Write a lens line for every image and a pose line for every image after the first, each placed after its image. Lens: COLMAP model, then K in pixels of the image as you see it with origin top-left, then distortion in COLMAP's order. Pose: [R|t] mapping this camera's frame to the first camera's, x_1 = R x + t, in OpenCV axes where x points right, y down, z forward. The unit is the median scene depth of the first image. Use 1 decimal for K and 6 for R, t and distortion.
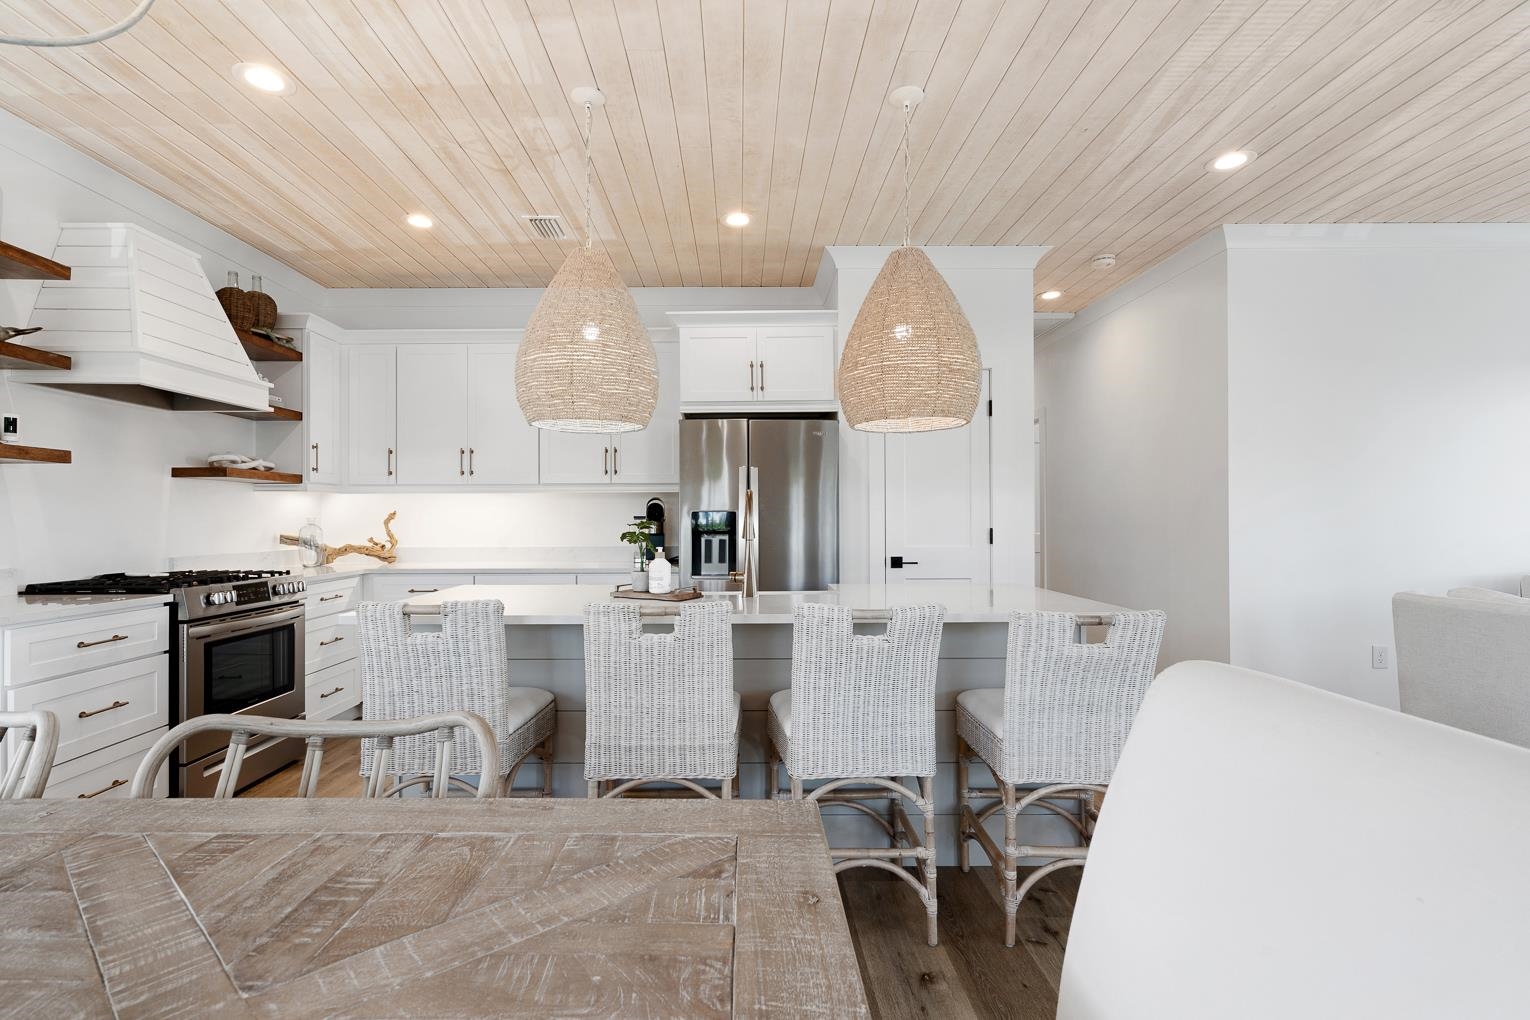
lens RADIAL K [[707.3, 0, 748.6], [0, 707.3, 513.8], [0, 0, 1]] dist [-0.002379, 0.001284]
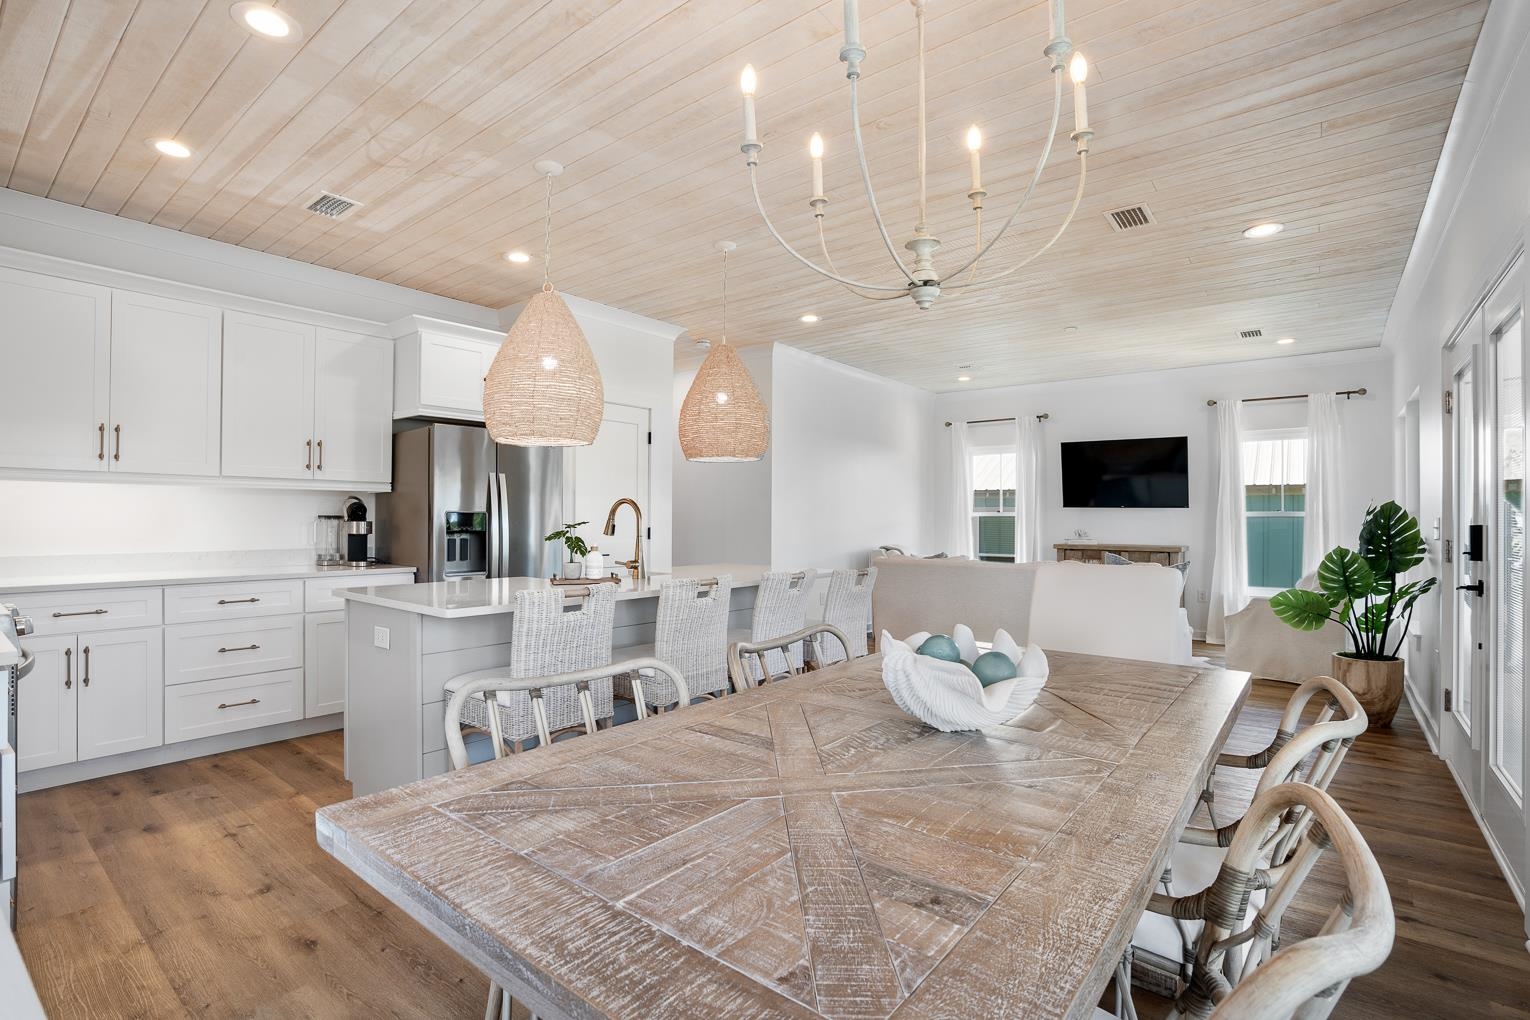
lens RADIAL K [[707.3, 0, 769.1], [0, 707.3, 516.0], [0, 0, 1]] dist [-0.002379, 0.001284]
pose [[0.633305, 0.009571, 0.773843, -0.590723], [-0.009676, 0.999943, -0.004448, 0.002366], [-0.773842, -0.004670, 0.633362, -0.035330]]
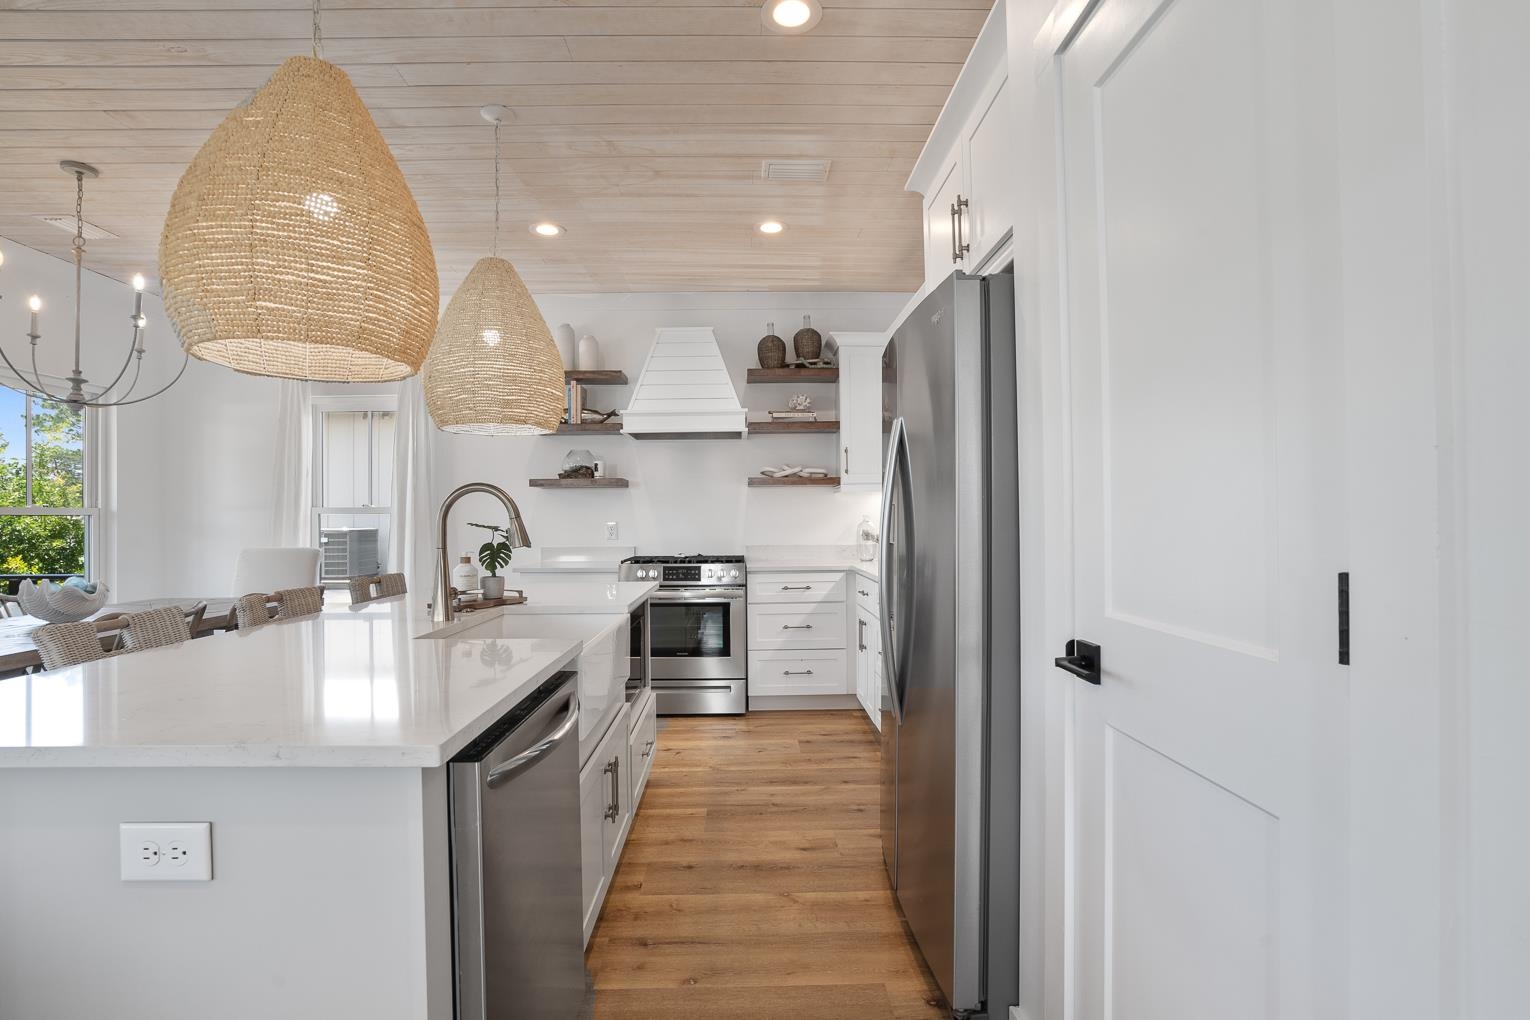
lens RADIAL K [[731.0, 0, 759.6], [0, 731.0, 514.0], [0, 0, 1]] dist [-0.020878, 0.000980]
pose [[0.004239, -0.001812, -0.999989, 0.541856], [0.014744, 0.999890, -0.001750, 0.003525], [0.999882, -0.014737, 0.004265, 0.889862]]
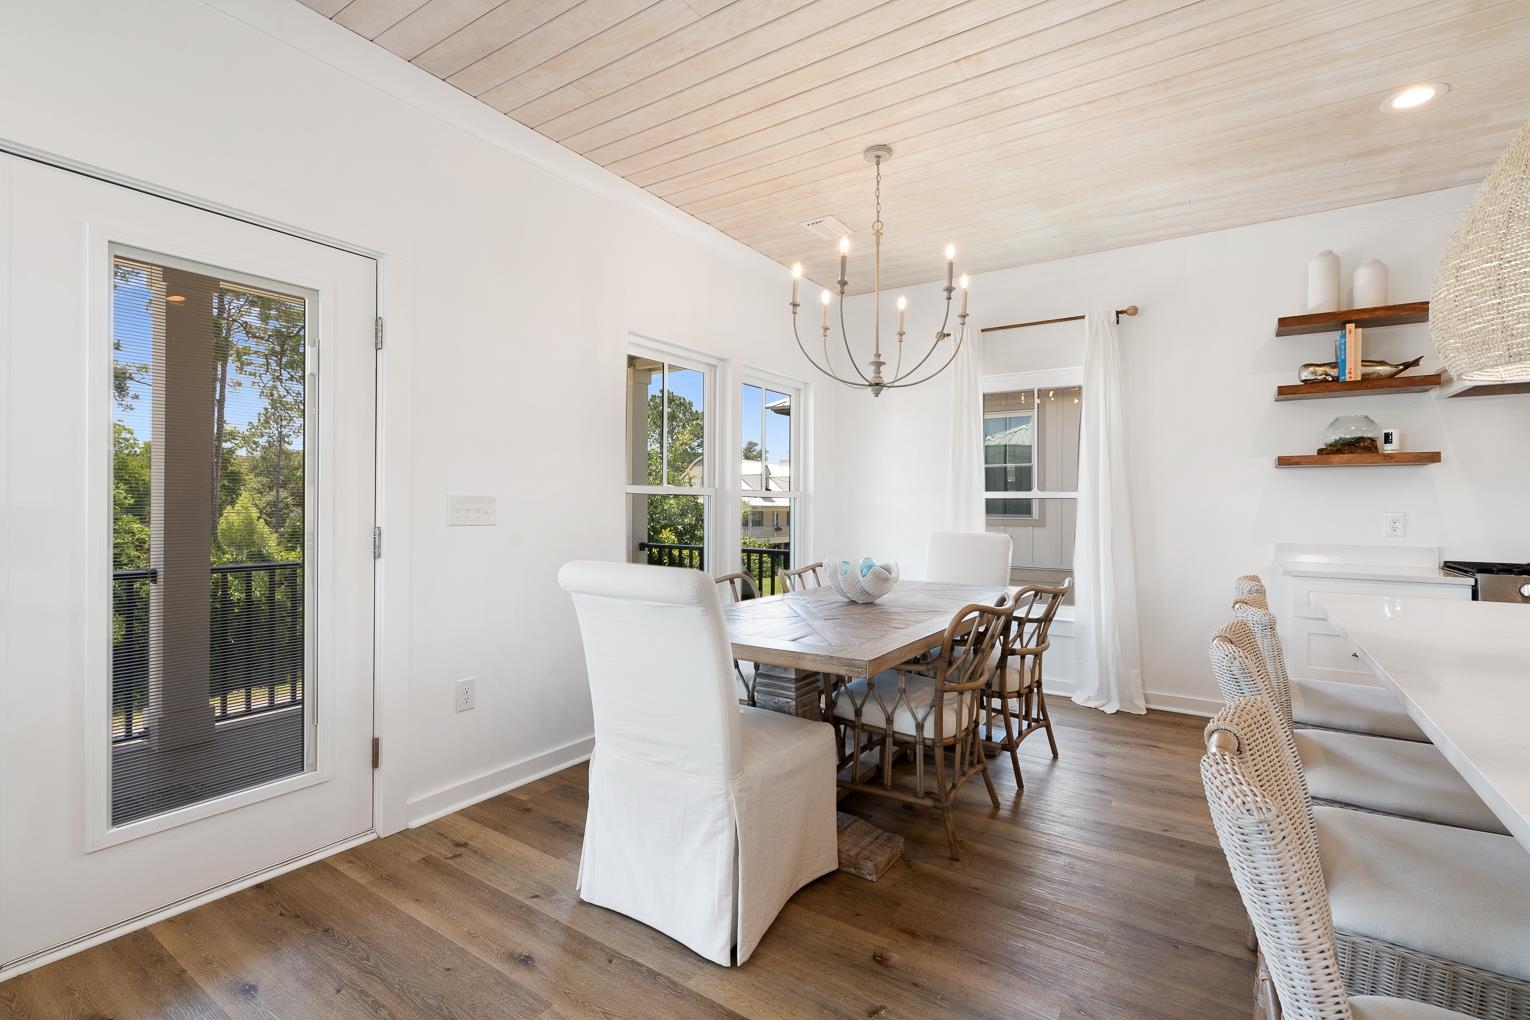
lens RADIAL K [[707.3, 0, 759.3], [0, 707.3, 506.6], [0, 0, 1]] dist [-0.002379, 0.001284]
pose [[-0.570147, 0.000914, -0.821542, 0.470955], [0.000851, 1.000000, 0.000522, 0.002137], [0.821542, -0.000401, -0.570148, 0.492416]]
